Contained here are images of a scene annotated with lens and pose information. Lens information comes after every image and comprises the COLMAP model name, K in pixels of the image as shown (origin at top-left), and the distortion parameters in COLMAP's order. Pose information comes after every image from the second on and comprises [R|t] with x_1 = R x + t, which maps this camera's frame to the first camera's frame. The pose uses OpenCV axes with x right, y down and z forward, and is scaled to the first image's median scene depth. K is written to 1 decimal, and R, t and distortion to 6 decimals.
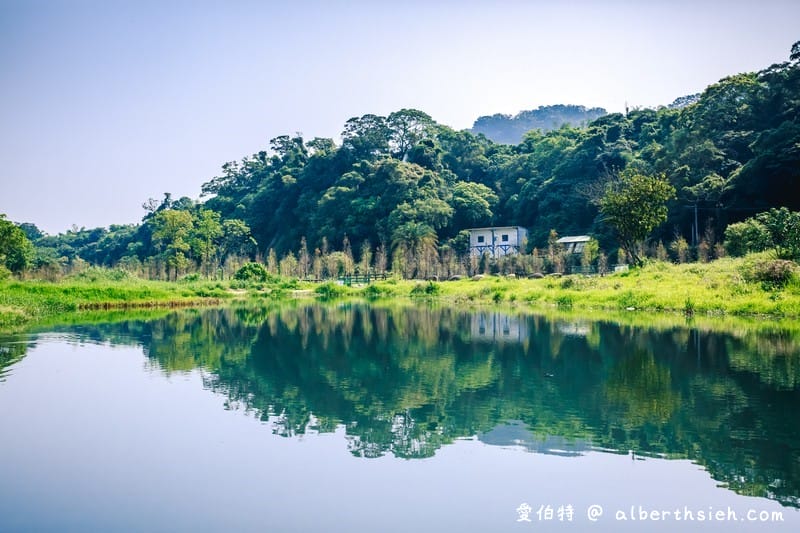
lens RADIAL K [[750.5, 0, 400.0], [0, 750.5, 266.5], [0, 0, 1]] dist [-0.011332, 0.001999]
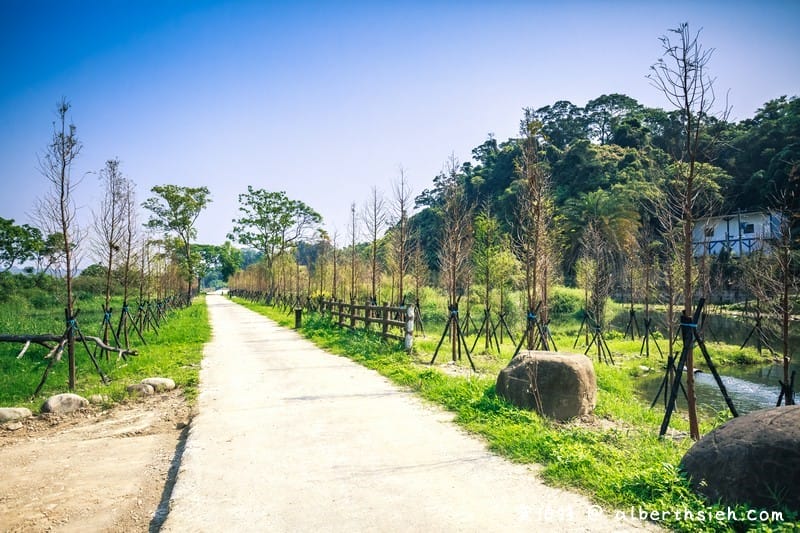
lens RADIAL K [[559.1, 0, 400.0], [0, 559.1, 266.5], [0, 0, 1]] dist [-0.014758, 0.003412]
pose [[0.931833, -0.011897, -0.362693, 0.020945], [0.009608, 0.999921, -0.008115, -0.001122], [0.362760, 0.004077, 0.931873, 0.351092]]
